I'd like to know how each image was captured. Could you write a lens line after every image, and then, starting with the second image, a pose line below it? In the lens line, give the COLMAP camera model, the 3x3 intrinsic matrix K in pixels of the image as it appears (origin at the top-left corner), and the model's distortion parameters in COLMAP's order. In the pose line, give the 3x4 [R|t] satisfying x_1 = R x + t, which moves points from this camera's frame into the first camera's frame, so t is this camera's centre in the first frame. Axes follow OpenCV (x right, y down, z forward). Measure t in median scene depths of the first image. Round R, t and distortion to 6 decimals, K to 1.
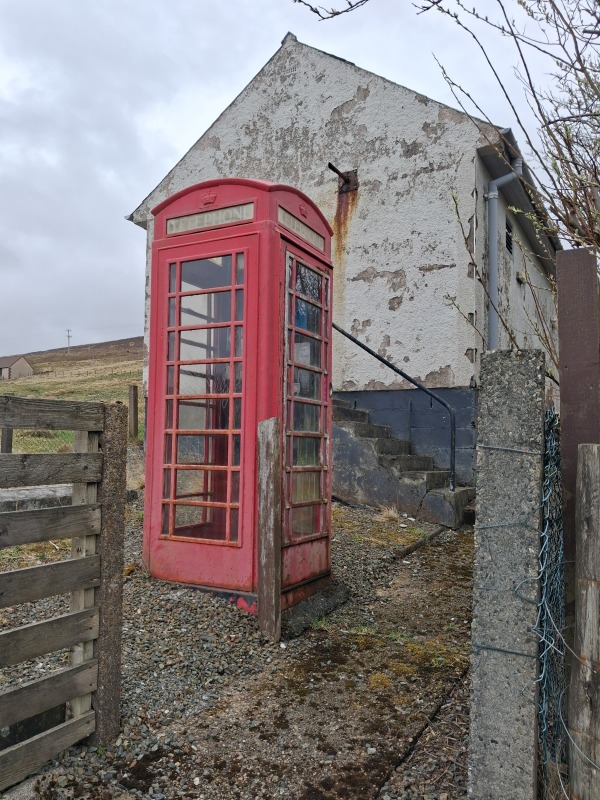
lens RADIAL K [[634.6, 0, 309.4], [0, 634.6, 404.3], [0, 0, 1]] dist [-0.003992, -0.037893]
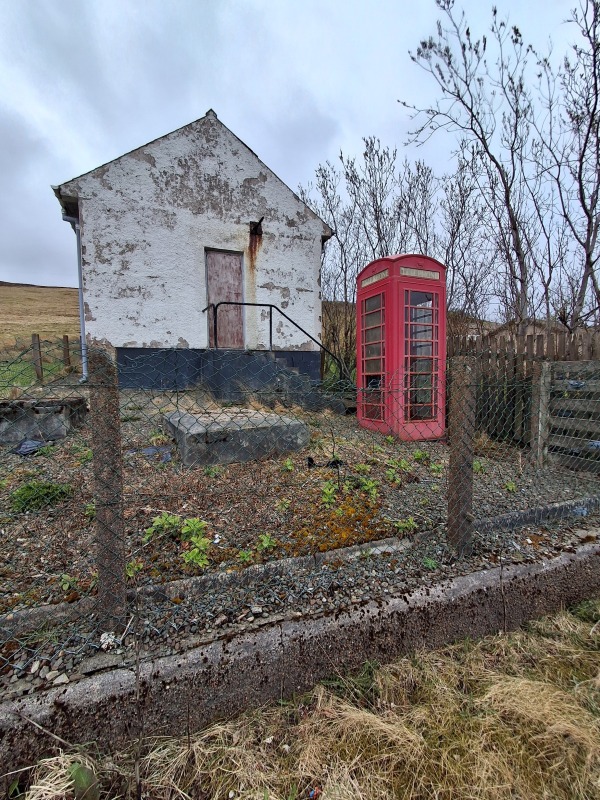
lens RADIAL K [[362.4, 0, 292.6], [0, 362.4, 405.2], [0, 0, 1]] dist [-0.005689, -0.008599]
pose [[0.629844, -0.064946, 0.774002, -0.680350], [-0.039506, 0.992530, 0.115430, 0.011695], [-0.775716, -0.103281, 0.622573, 0.257872]]
